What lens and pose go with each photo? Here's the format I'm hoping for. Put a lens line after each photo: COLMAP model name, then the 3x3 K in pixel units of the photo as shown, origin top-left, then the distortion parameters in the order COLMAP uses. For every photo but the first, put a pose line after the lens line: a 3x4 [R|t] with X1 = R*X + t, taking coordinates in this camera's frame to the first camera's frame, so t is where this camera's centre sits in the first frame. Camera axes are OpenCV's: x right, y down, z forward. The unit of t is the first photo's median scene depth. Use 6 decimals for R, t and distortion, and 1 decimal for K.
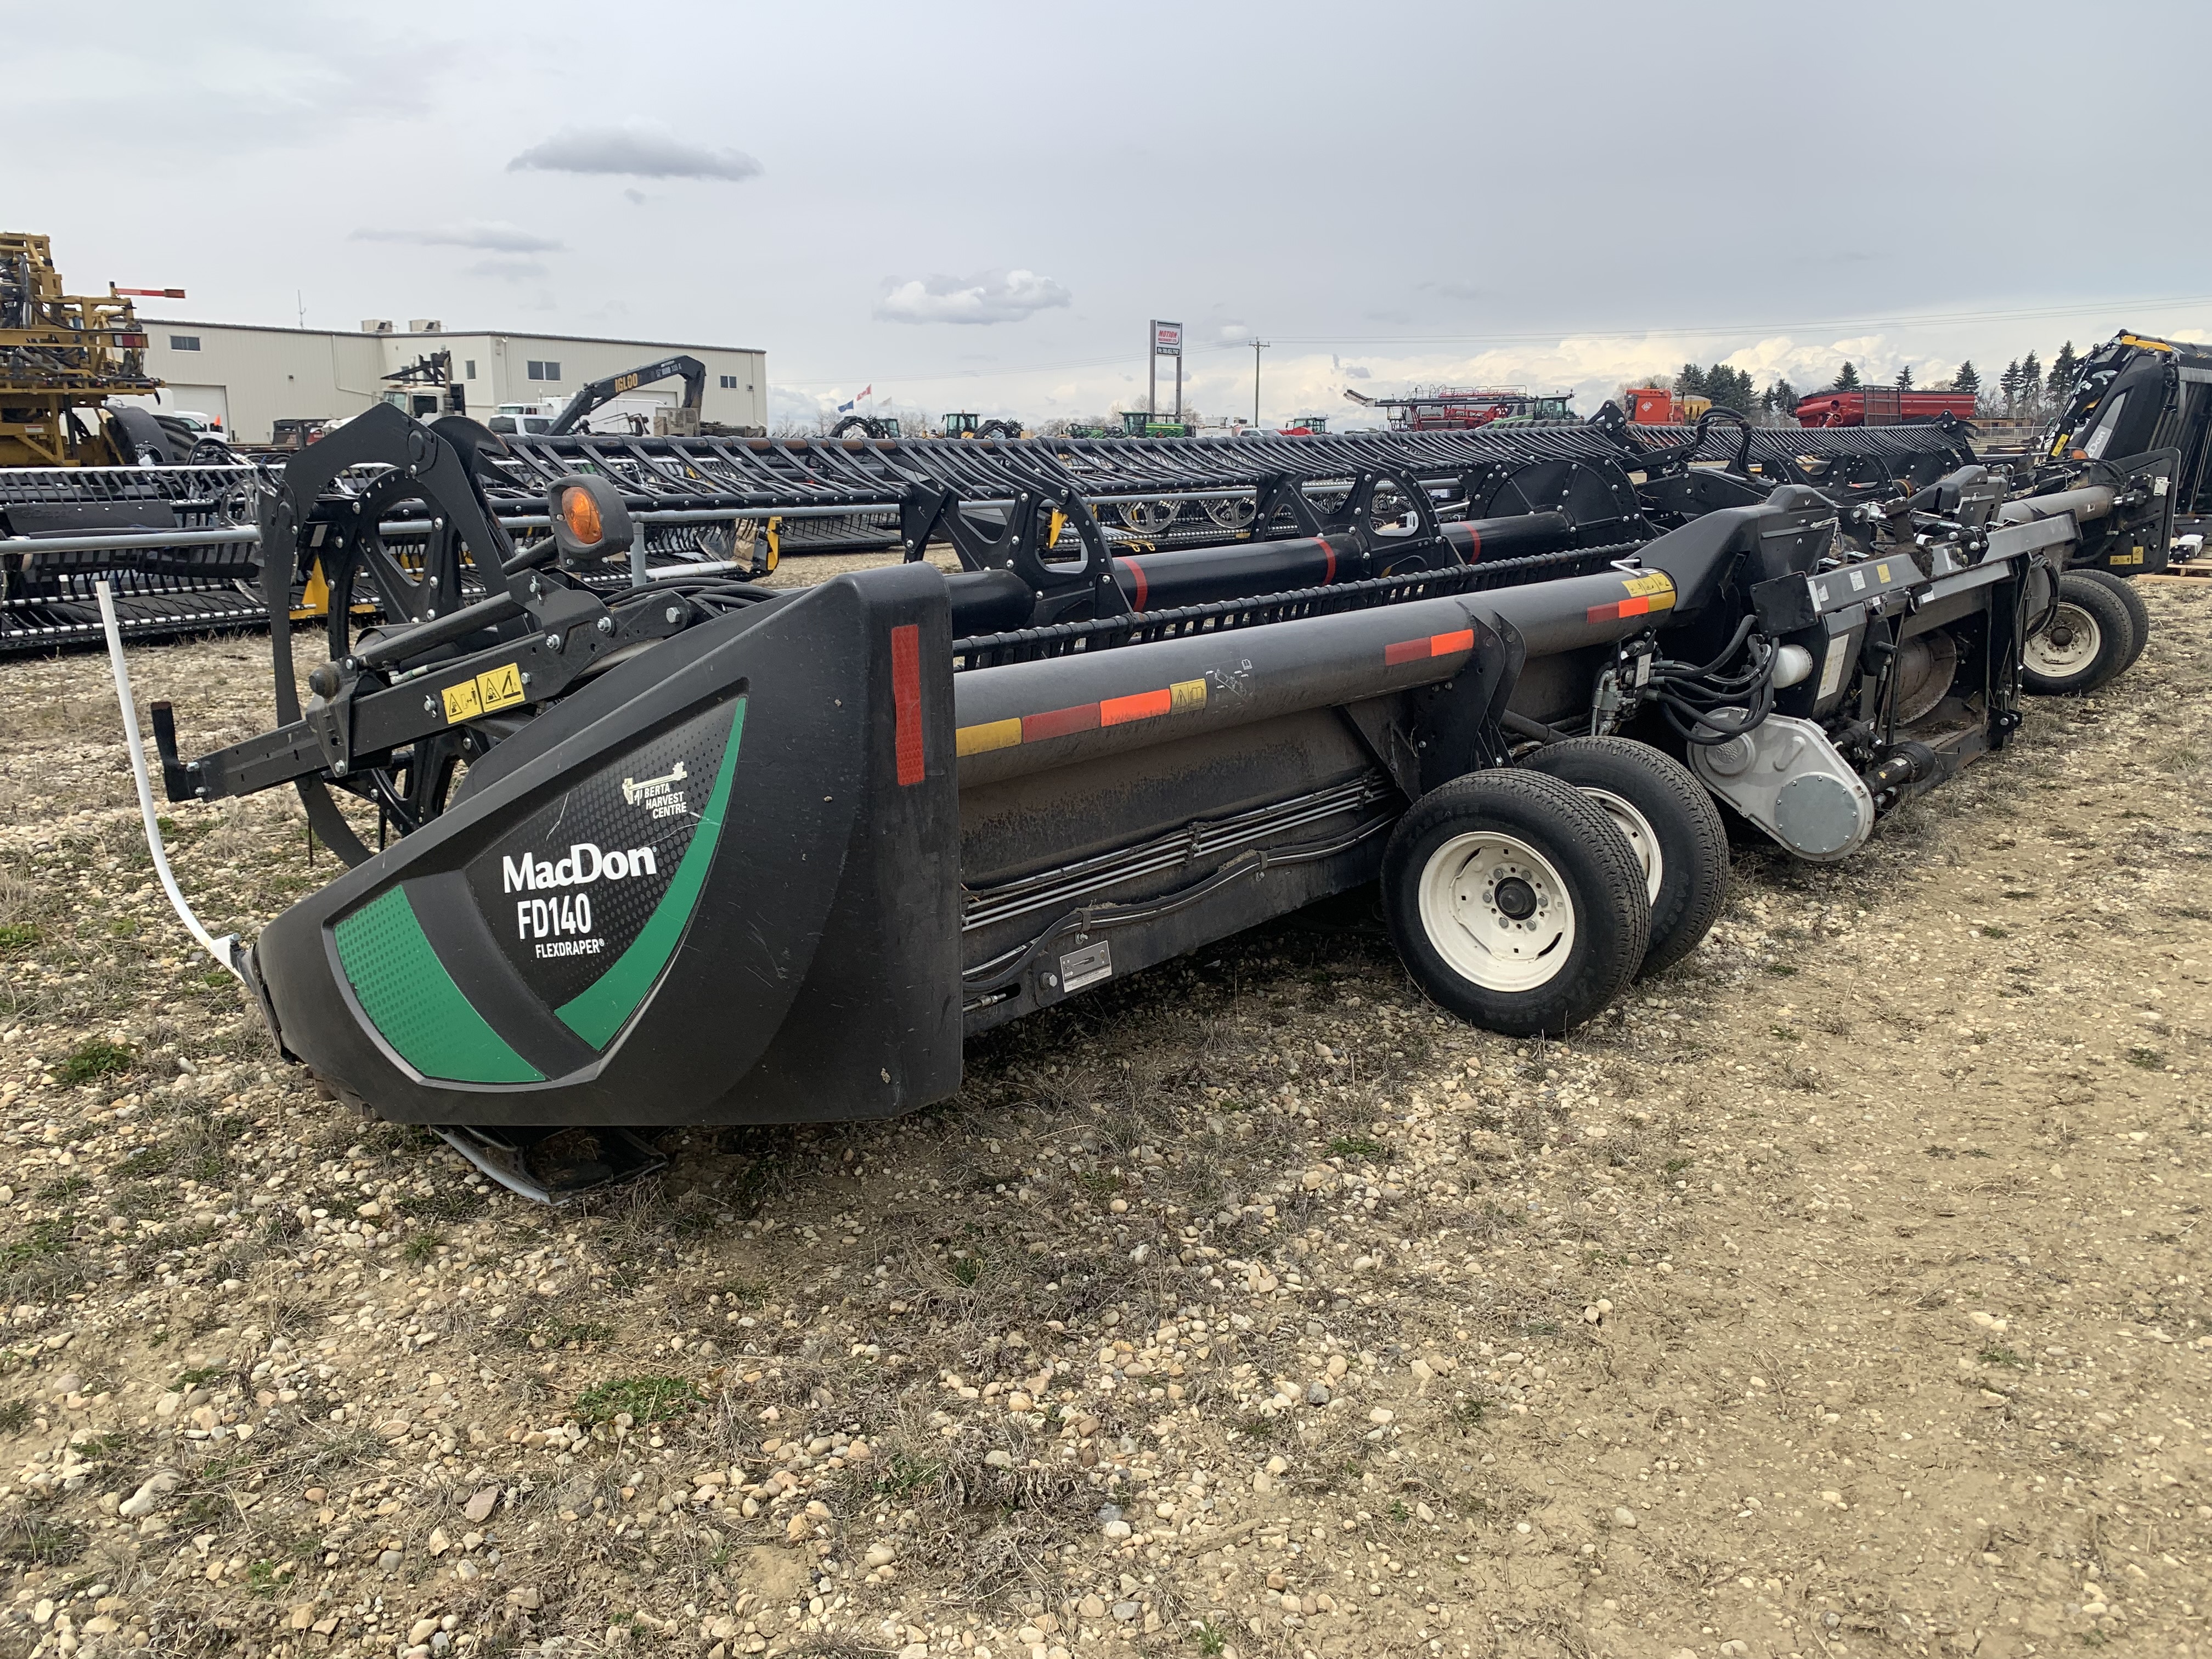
lens RADIAL K [[1669.5, 0, 1106.0], [0, 1669.5, 829.5], [0, 0, 1]] dist [0.091657, 0.001433]
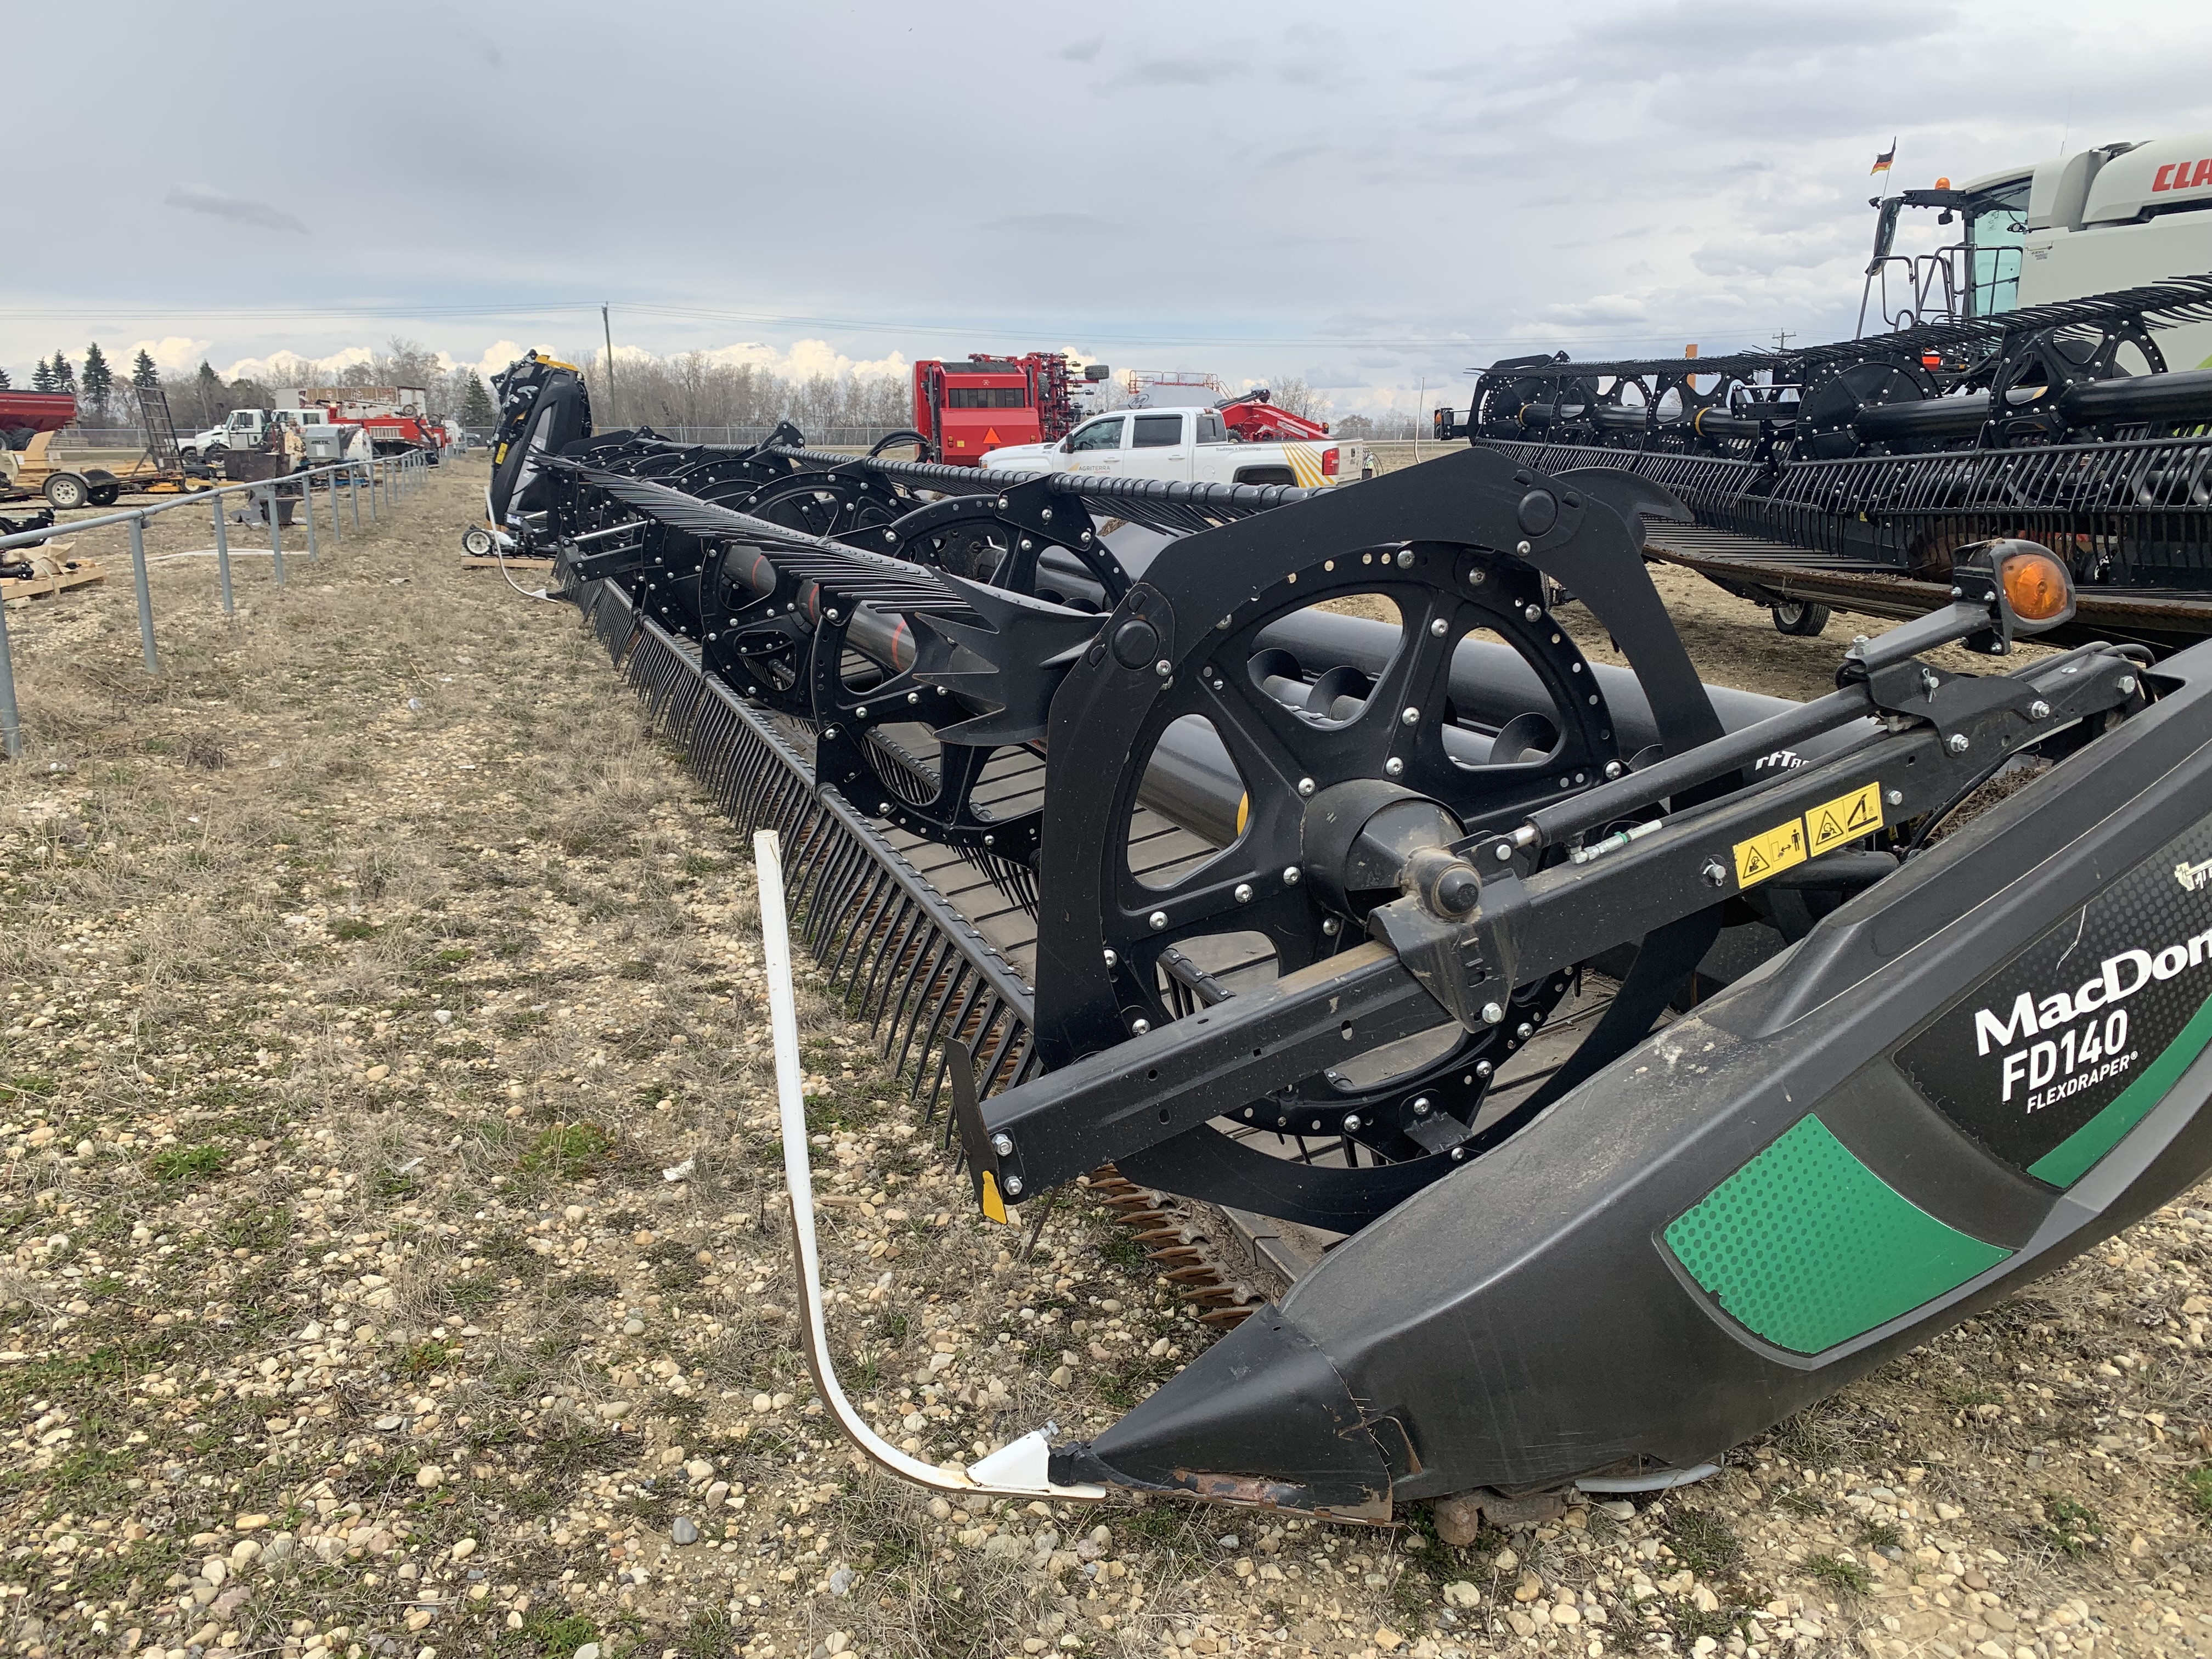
lens RADIAL K [[1718.2, 0, 1106.0], [0, 1718.2, 829.5], [0, 0, 1]] dist [-0.004261, -0.005670]
pose [[0.510523, -0.191671, 0.838229, -1.267939], [0.190836, 0.975784, 0.106896, -0.242521], [-0.838420, 0.105391, 0.534738, 0.917854]]
